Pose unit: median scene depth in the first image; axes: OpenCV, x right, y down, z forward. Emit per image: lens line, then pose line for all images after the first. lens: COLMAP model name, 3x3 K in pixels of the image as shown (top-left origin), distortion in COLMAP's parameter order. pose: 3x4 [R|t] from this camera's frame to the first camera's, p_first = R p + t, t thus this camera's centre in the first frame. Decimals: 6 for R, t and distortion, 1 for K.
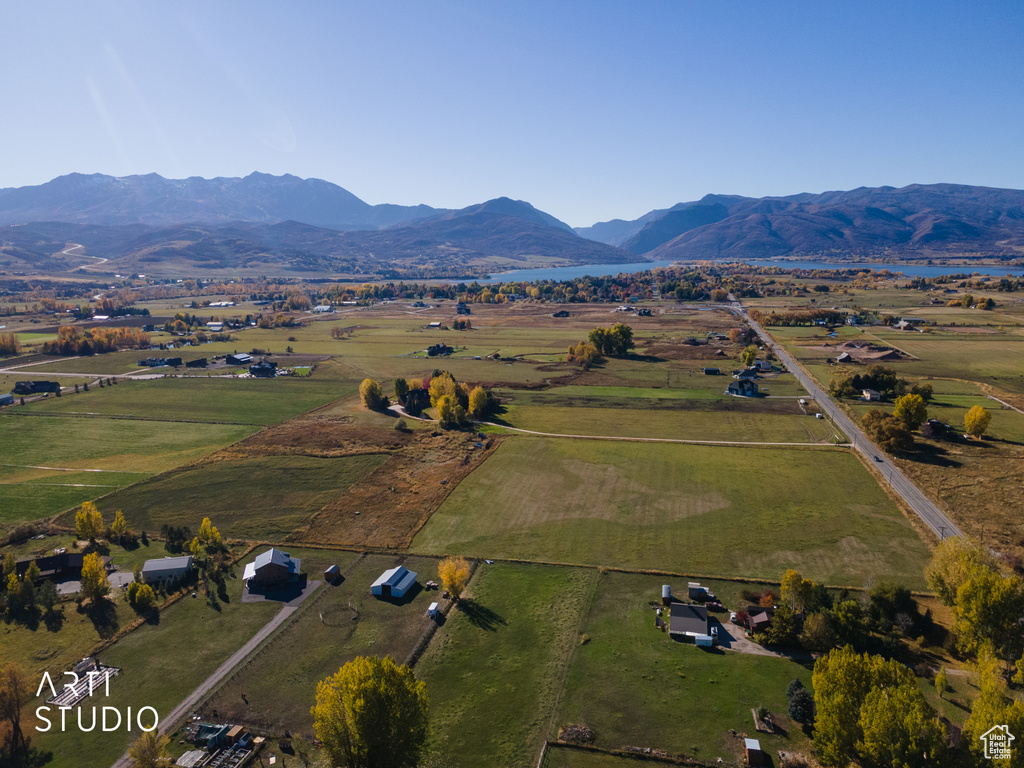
lens RADIAL K [[745.1, 0, 502.6], [0, 745.1, 380.4], [0, 0, 1]] dist [0.025819, 0.038242]
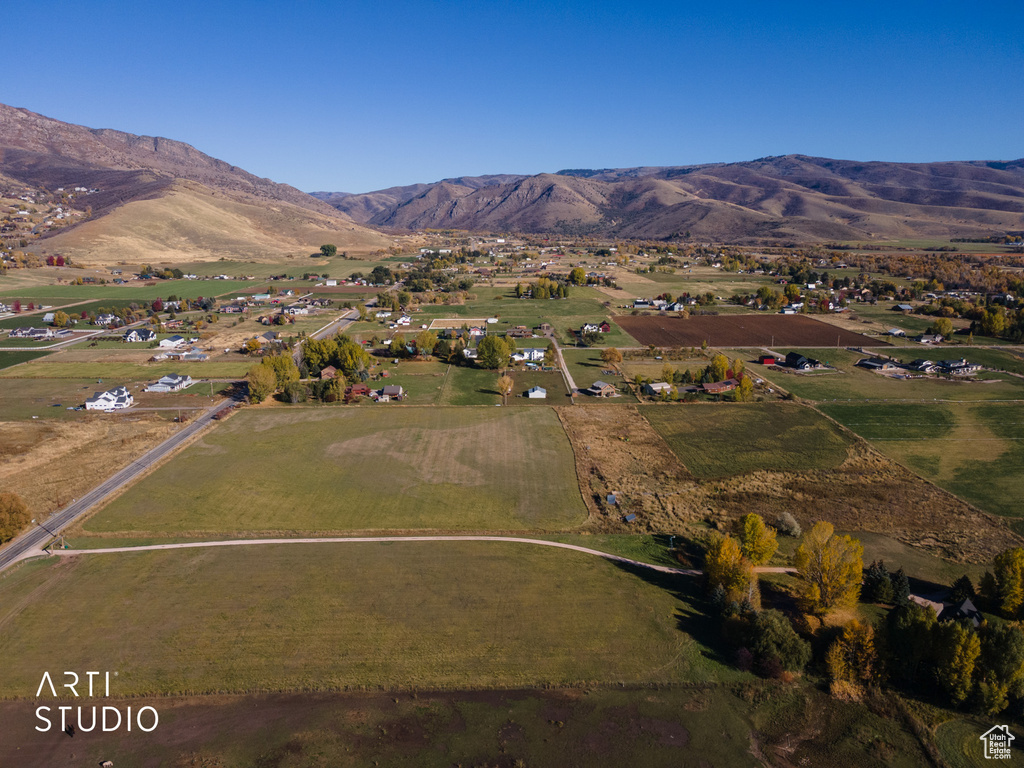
lens RADIAL K [[745.1, 0, 502.6], [0, 745.1, 380.4], [0, 0, 1]] dist [0.025819, 0.038242]
pose [[-0.971100, 0.057386, -0.231672, 0.113258], [-0.034632, 0.926512, 0.374669, -0.140112], [0.236147, 0.371865, -0.897748, 0.779240]]
